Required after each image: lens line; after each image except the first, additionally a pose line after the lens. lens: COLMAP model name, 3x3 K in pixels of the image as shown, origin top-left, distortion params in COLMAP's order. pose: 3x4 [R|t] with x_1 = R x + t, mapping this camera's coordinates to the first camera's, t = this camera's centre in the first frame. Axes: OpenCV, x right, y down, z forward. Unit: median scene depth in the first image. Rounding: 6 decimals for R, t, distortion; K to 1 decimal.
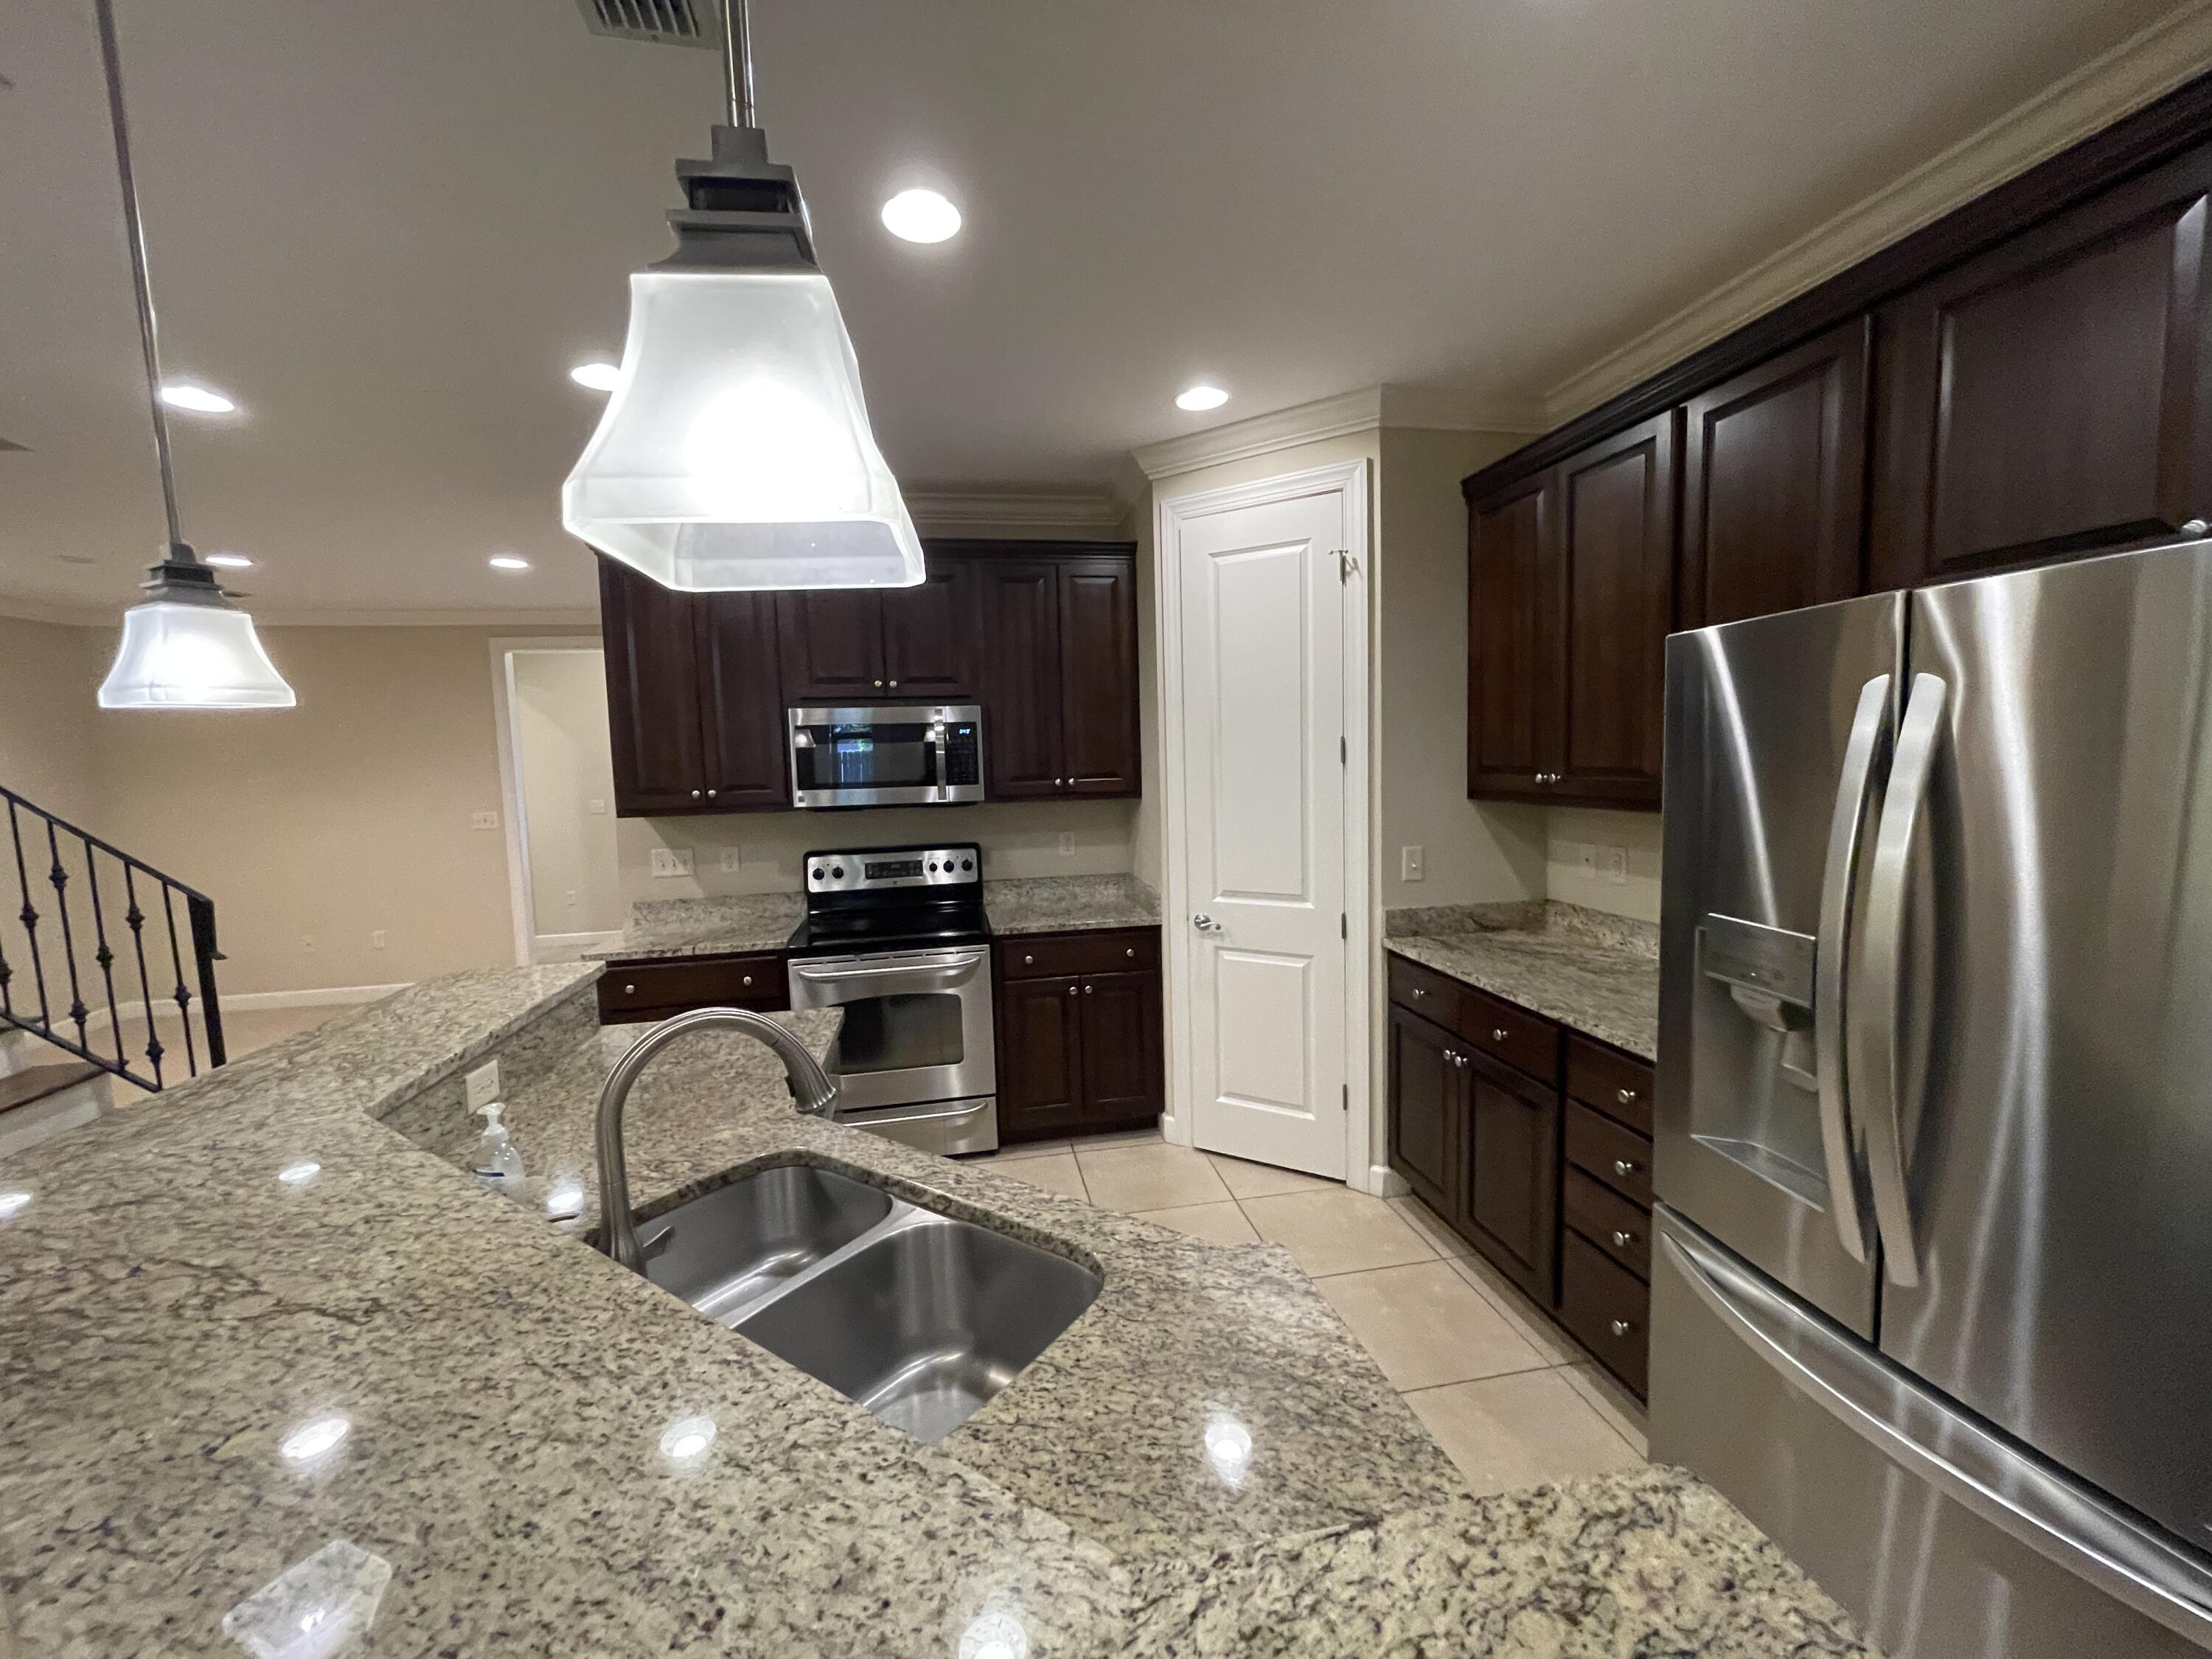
lens RADIAL K [[886.2, 0, 1090.9], [0, 886.2, 830.3], [0, 0, 1]] dist [-0.001655, 0.000069]
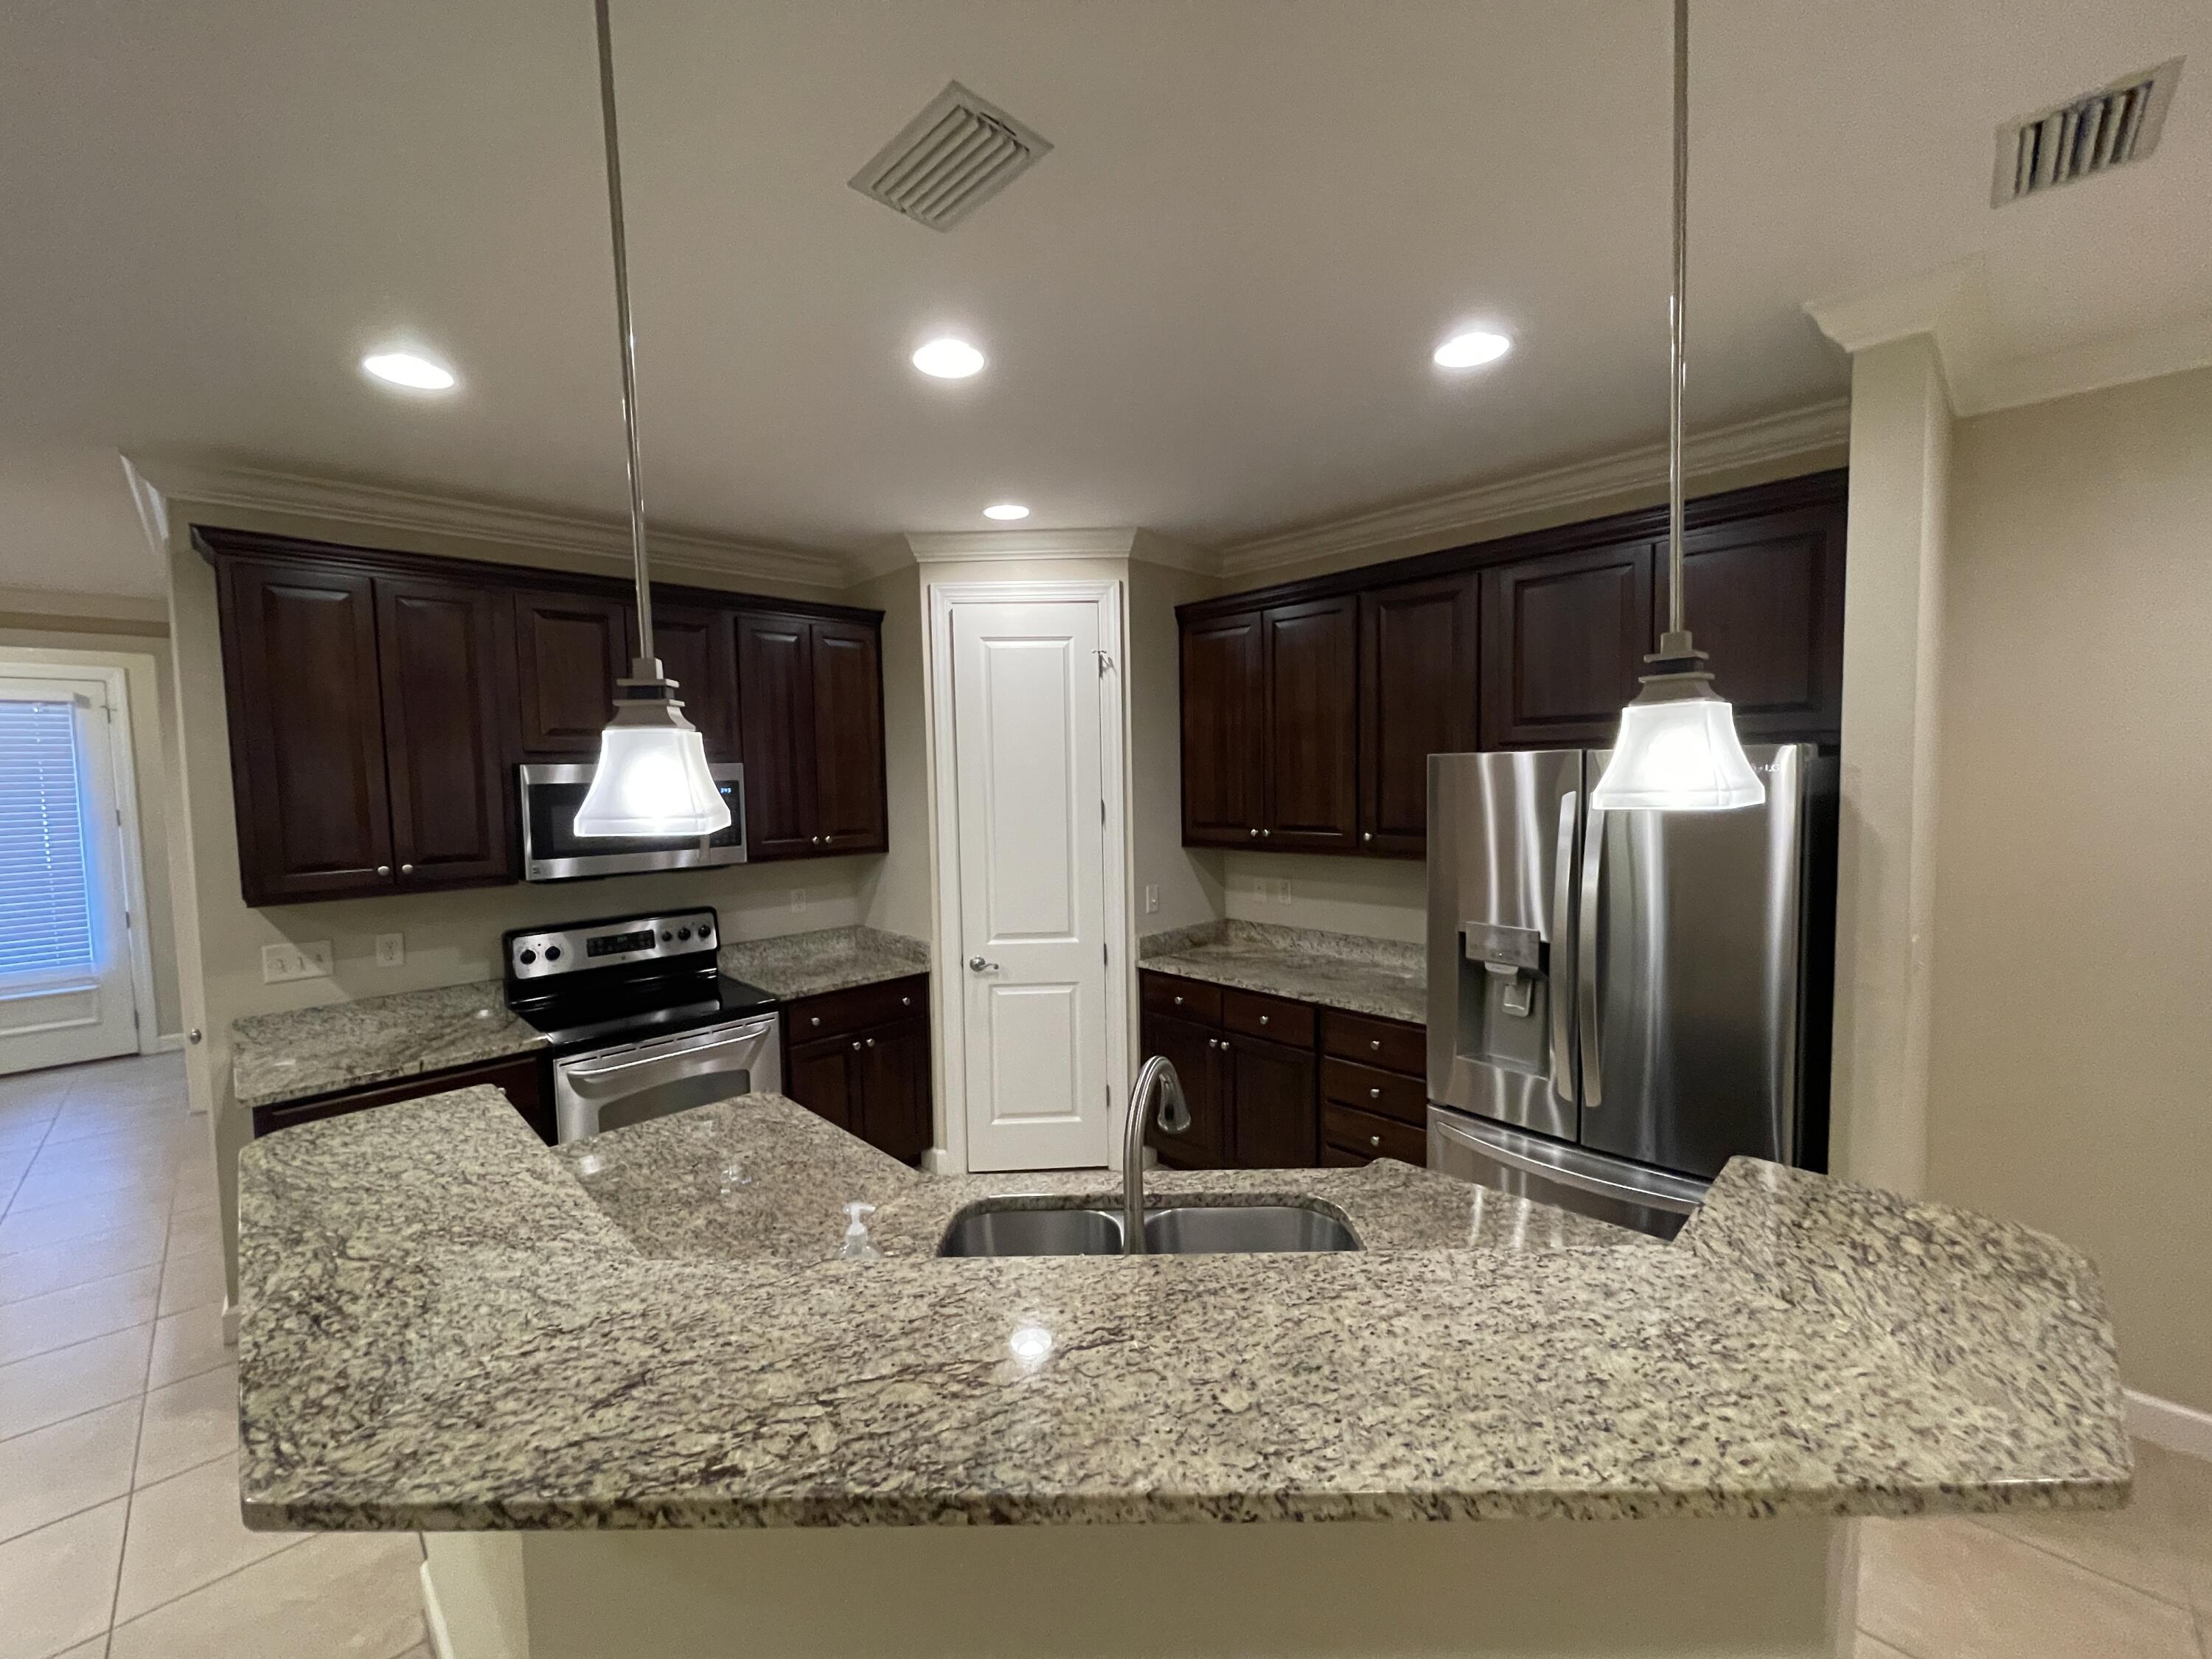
lens RADIAL K [[886.2, 0, 1096.6], [0, 886.2, 829.1], [0, 0, 1]] dist [-0.001655, 0.000069]
pose [[0.825432, -0.020704, 0.564121, -0.407411], [0.042820, 0.998744, -0.026000, -0.032531], [-0.562874, 0.045617, 0.825283, -0.007651]]
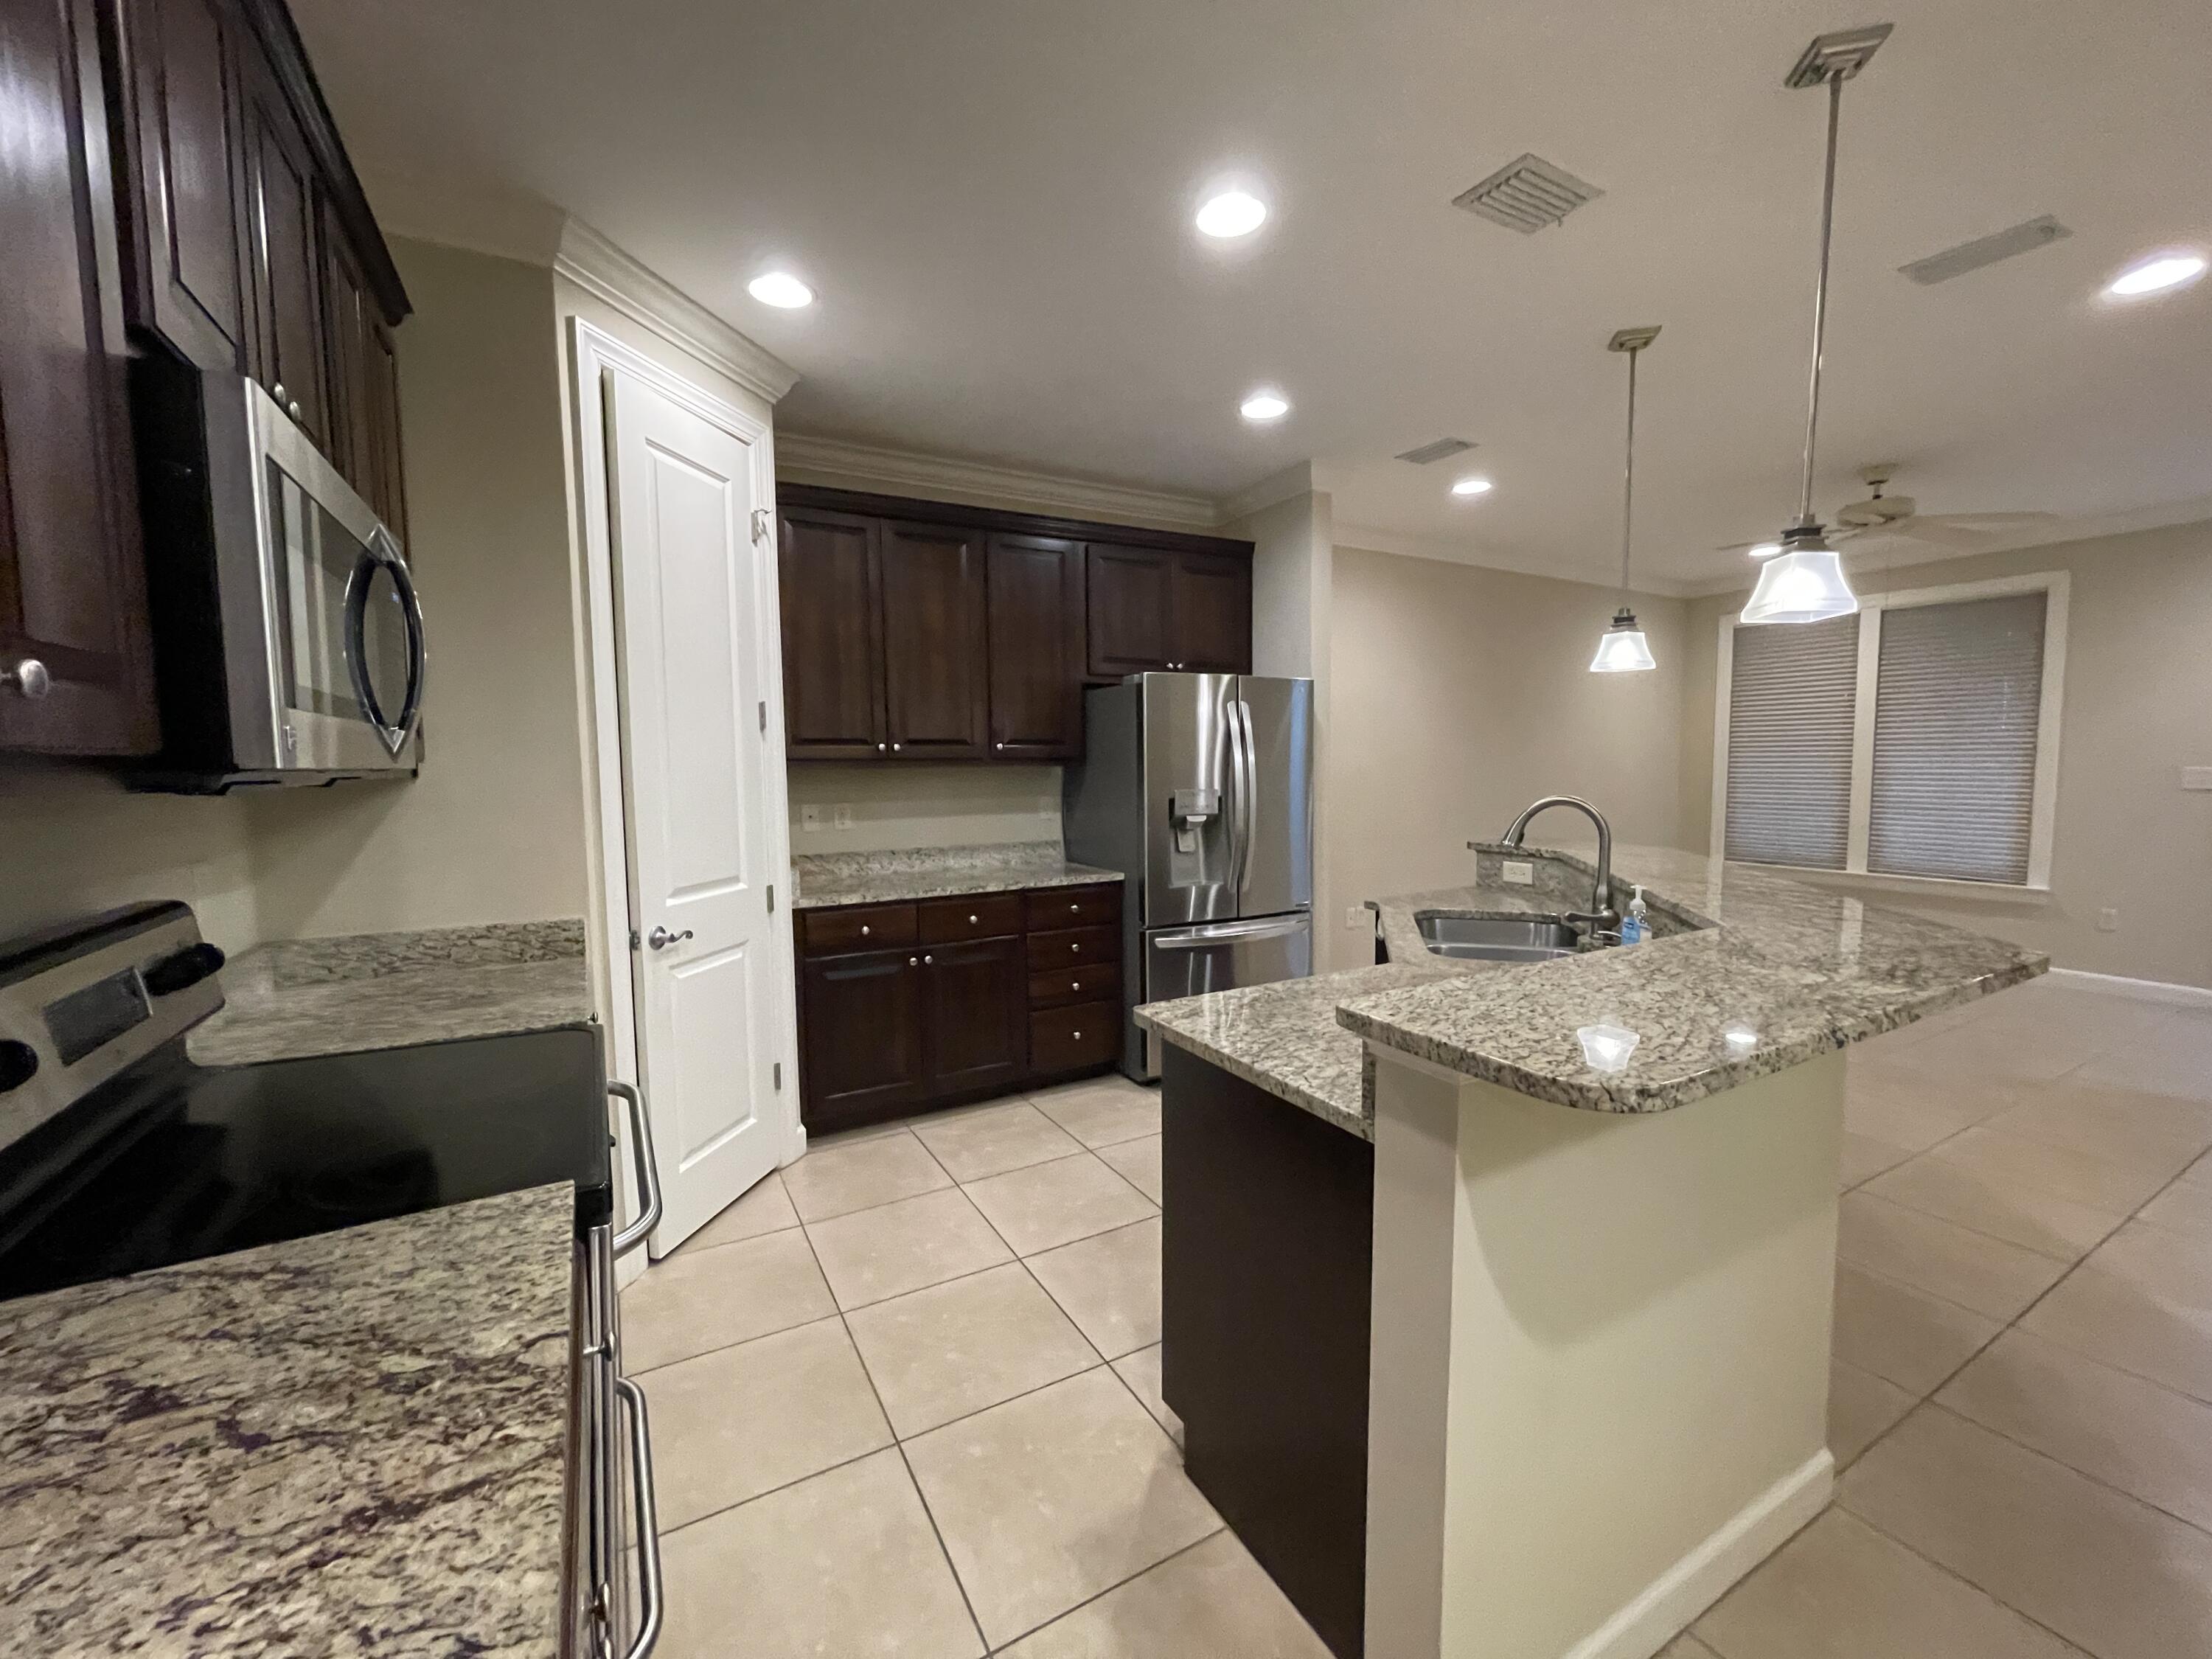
lens RADIAL K [[886.2, 0, 1101.0], [0, 886.2, 827.1], [0, 0, 1]] dist [-0.001655, 0.000069]
pose [[-0.331897, -0.036061, 0.942626, -0.739002], [0.104442, 0.991721, 0.074713, -0.003441], [-0.937516, 0.123246, -0.325383, 0.964202]]
